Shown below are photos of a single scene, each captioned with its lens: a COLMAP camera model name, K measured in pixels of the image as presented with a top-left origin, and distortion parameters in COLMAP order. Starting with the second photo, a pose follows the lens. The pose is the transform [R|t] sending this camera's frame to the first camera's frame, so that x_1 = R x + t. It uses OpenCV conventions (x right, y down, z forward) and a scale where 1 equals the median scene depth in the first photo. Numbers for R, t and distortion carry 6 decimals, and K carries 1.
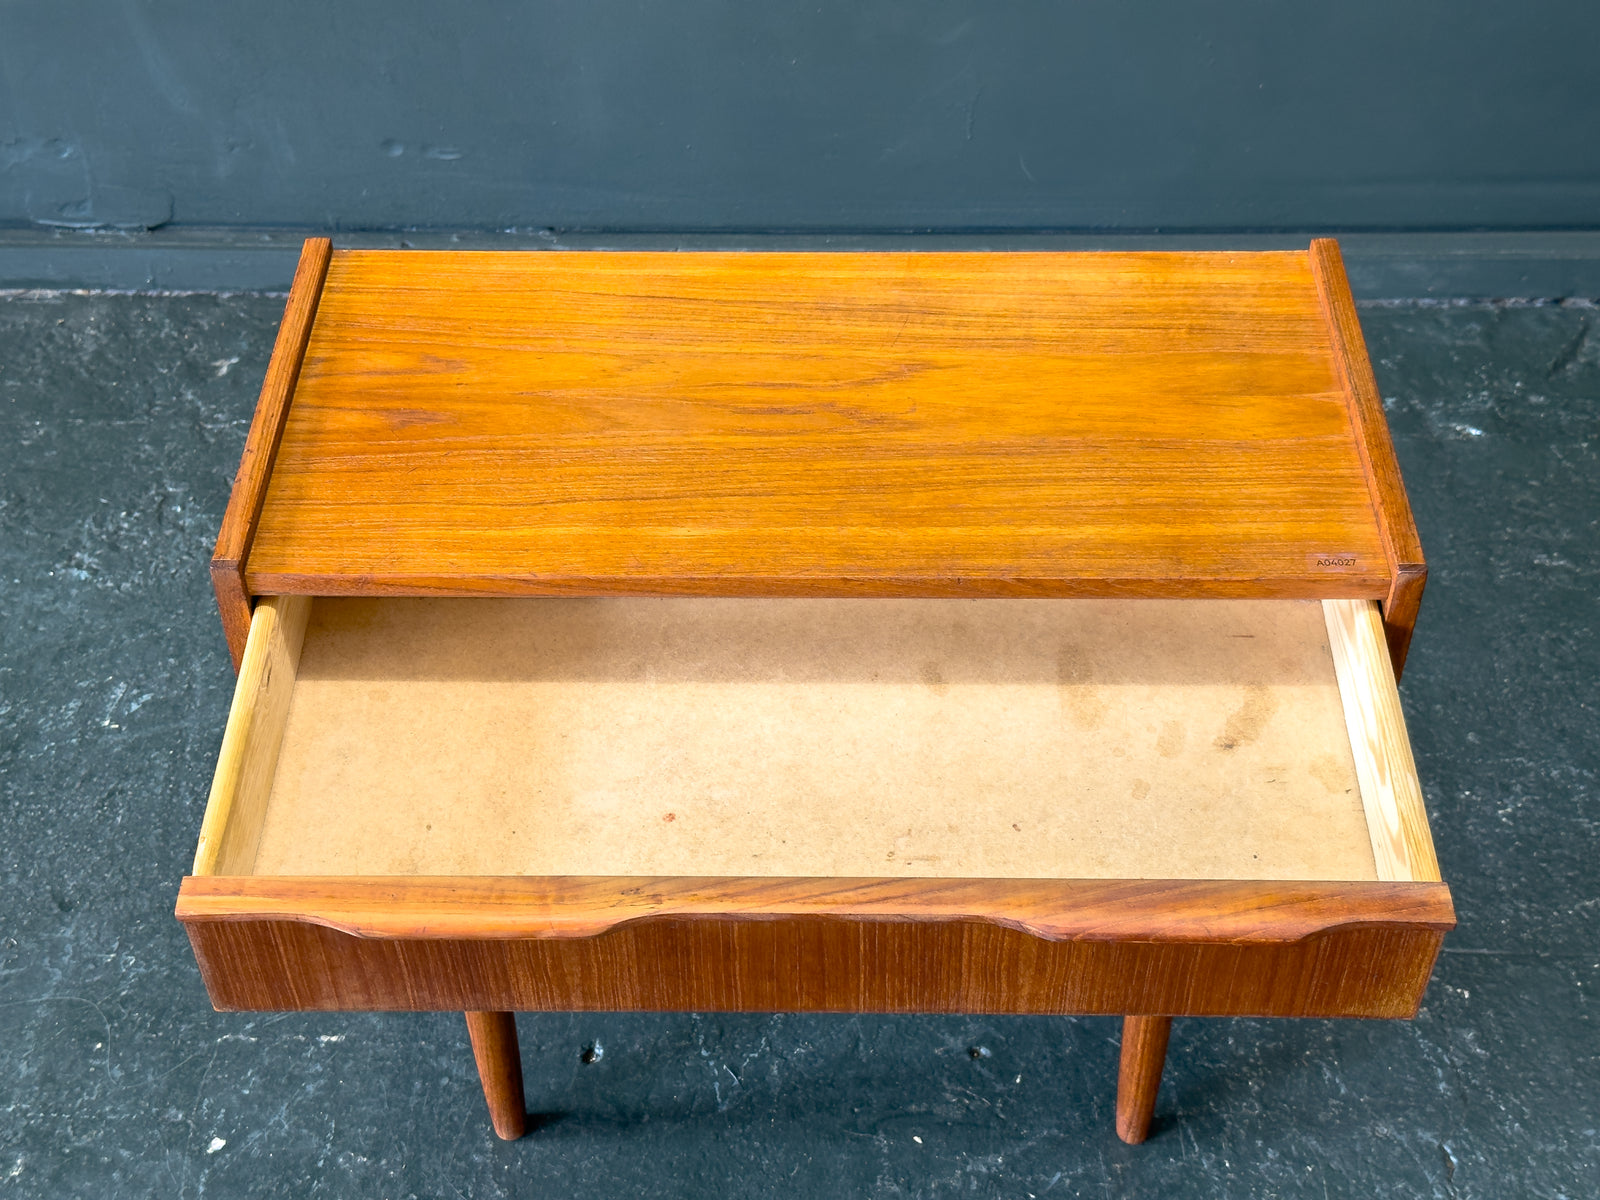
lens RADIAL K [[2217.0, 0, 803.0], [0, 2217.0, 578.6], [0, 0, 1]] dist [0.221787, -0.560873]
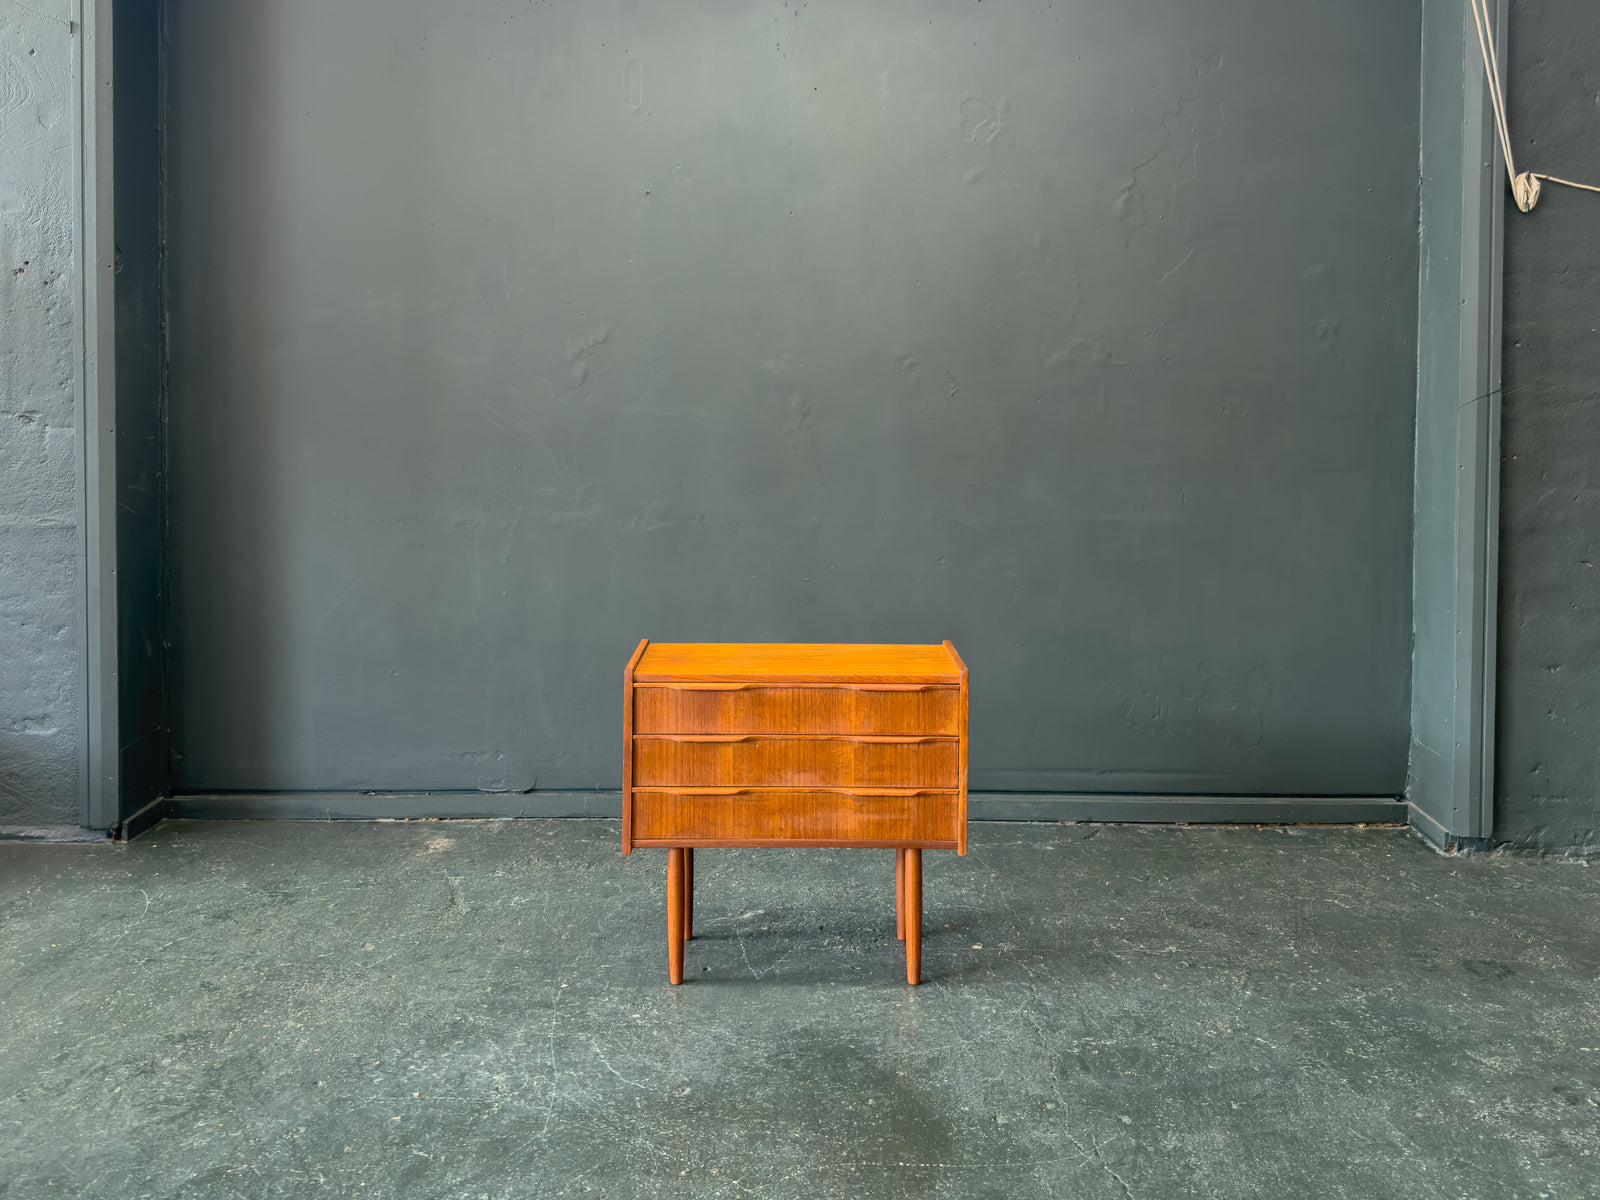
lens RADIAL K [[1416.5, 0, 804.9], [0, 1416.5, 411.1], [0, 0, 1]] dist [0.071058, -0.063493]
pose [[0.999663, 0.014072, 0.021810, -0.024619], [0.004273, 0.739586, -0.673048, 0.809673], [-0.025602, 0.672914, 0.739277, -0.628249]]
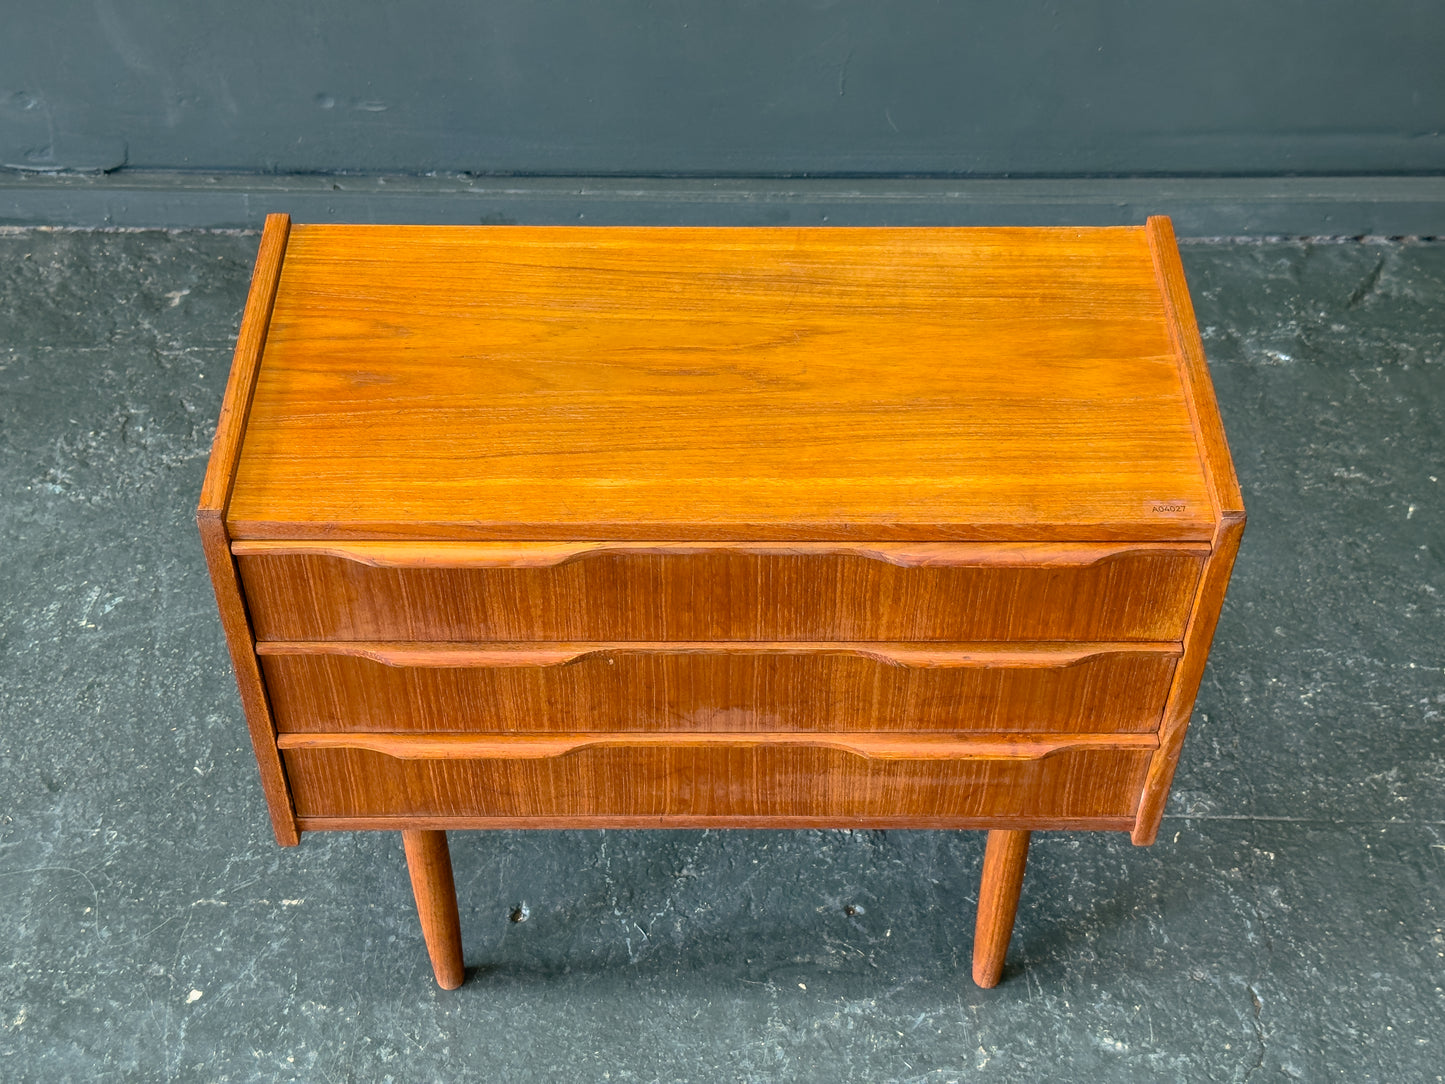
lens RADIAL K [[2004.0, 0, 722.5], [0, 2004.0, 542.0], [0, 0, 1]] dist [0.207816, -0.488882]
pose [[0.999712, -0.003209, 0.023781, -0.013169], [0.002031, 0.998778, 0.049379, -0.029110], [-0.023910, -0.049317, 0.998497, -0.031115]]
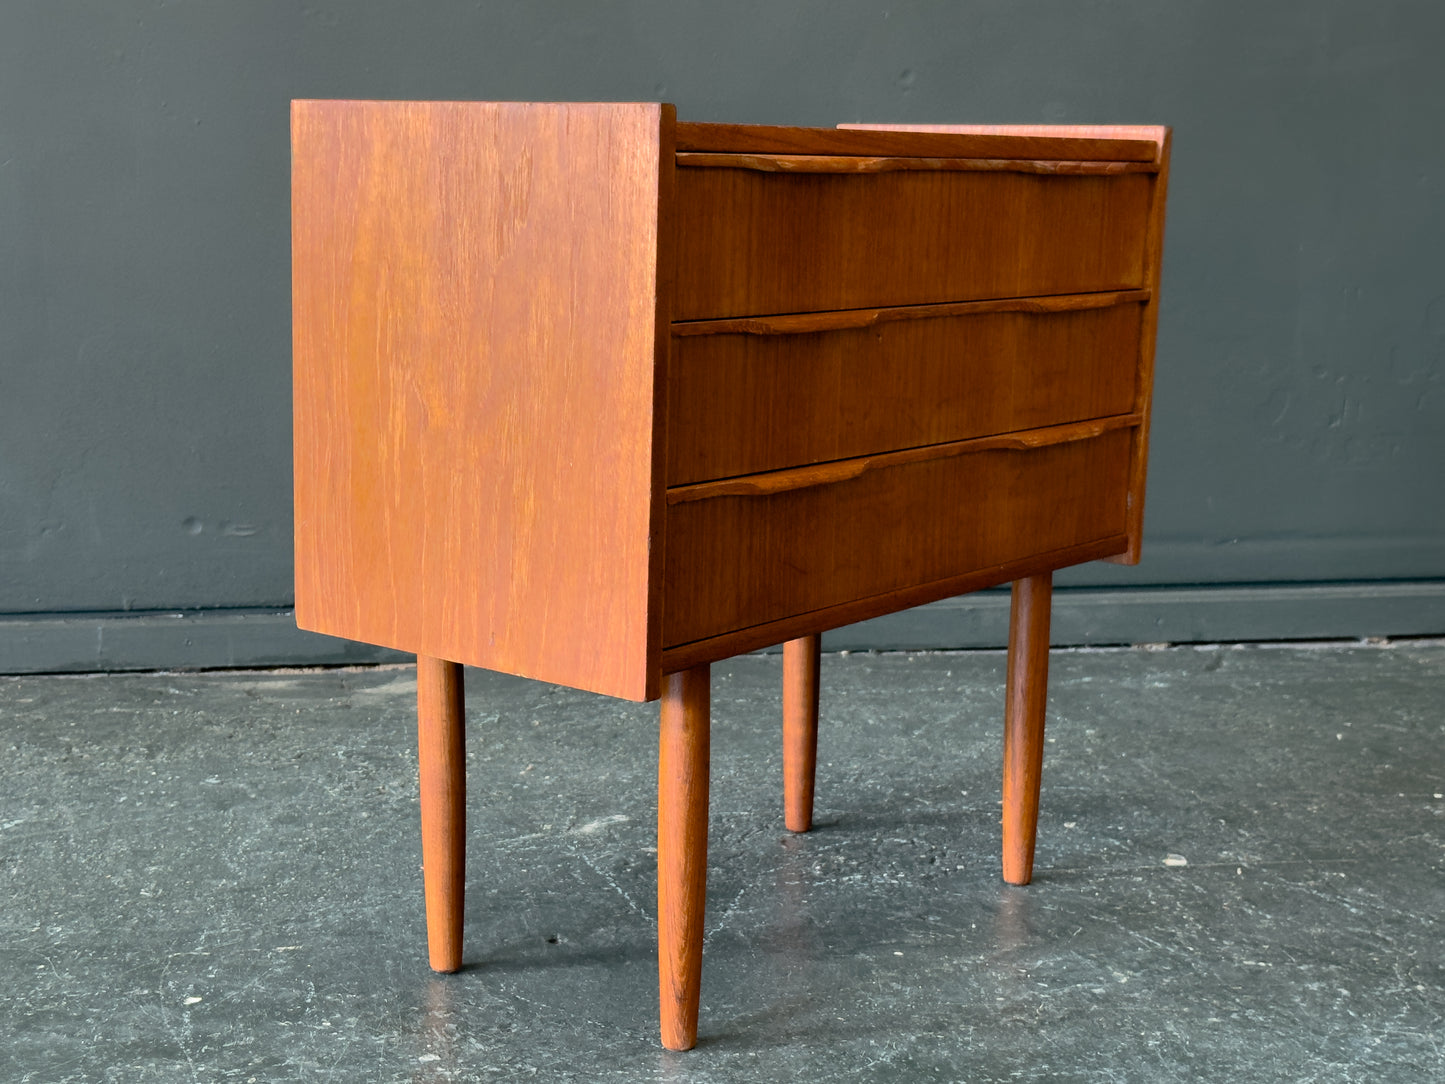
lens RADIAL K [[2189.1, 0, 648.8], [0, 2189.1, 563.2], [0, 0, 1]] dist [0.179161, -0.332201]
pose [[0.979498, -0.015049, 0.200892, -0.236765], [0.122481, 0.836215, -0.534549, 0.572707], [-0.159945, 0.548195, 0.820914, 0.094308]]
